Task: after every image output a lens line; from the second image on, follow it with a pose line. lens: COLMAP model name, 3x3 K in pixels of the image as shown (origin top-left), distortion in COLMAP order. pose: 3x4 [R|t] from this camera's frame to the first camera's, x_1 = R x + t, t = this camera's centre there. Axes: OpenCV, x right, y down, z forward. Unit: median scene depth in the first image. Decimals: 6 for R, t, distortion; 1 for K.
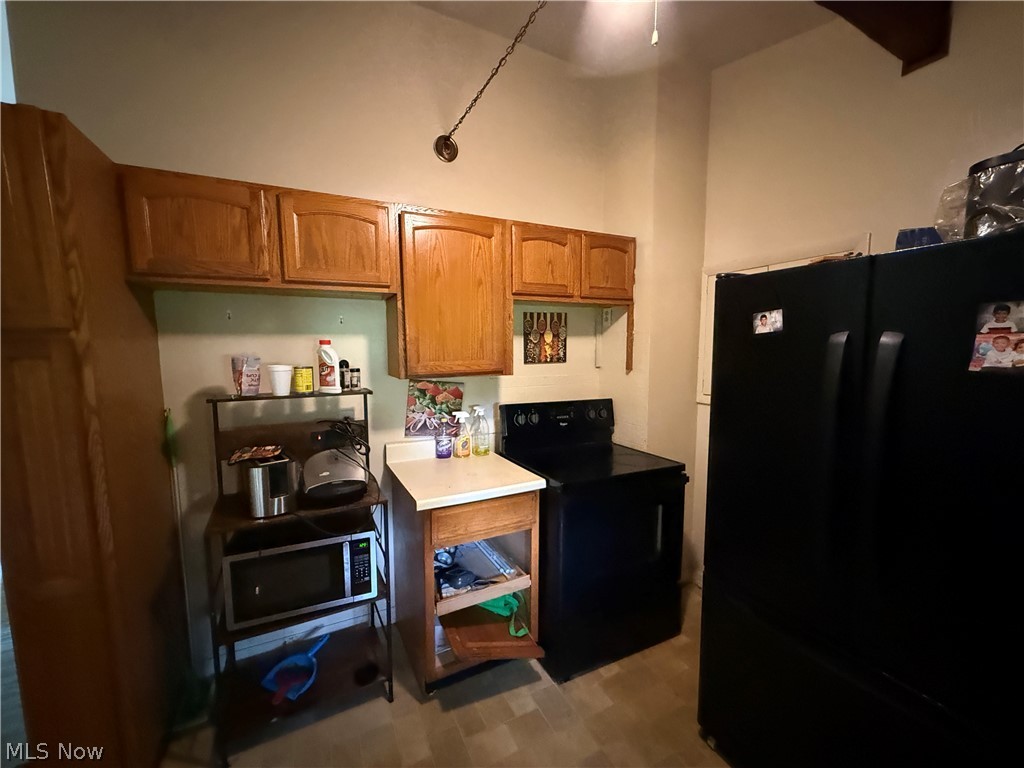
lens RADIAL K [[407.9, 0, 509.1], [0, 407.9, 386.7], [0, 0, 1]] dist [0.000613, 0.000137]
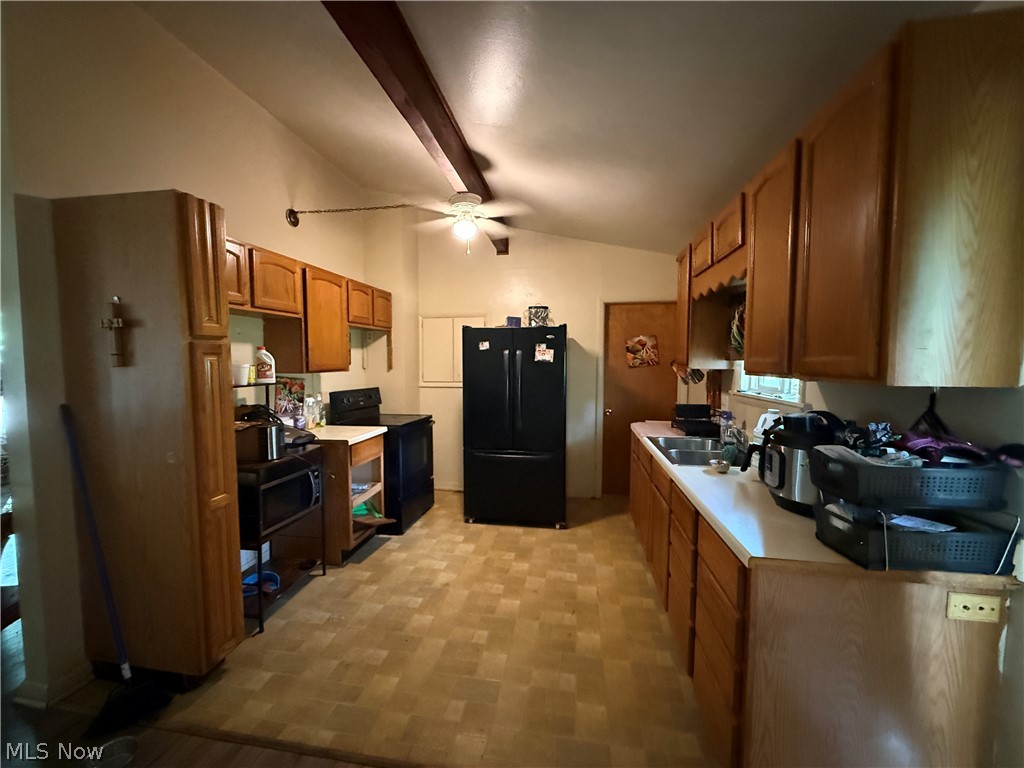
lens RADIAL K [[407.9, 0, 509.1], [0, 407.9, 386.7], [0, 0, 1]] dist [0.000613, 0.000137]
pose [[0.585502, -0.049407, 0.809164, -0.955407], [0.075333, 0.997138, 0.006374, 0.071915], [-0.807163, 0.057225, 0.587548, -0.472163]]
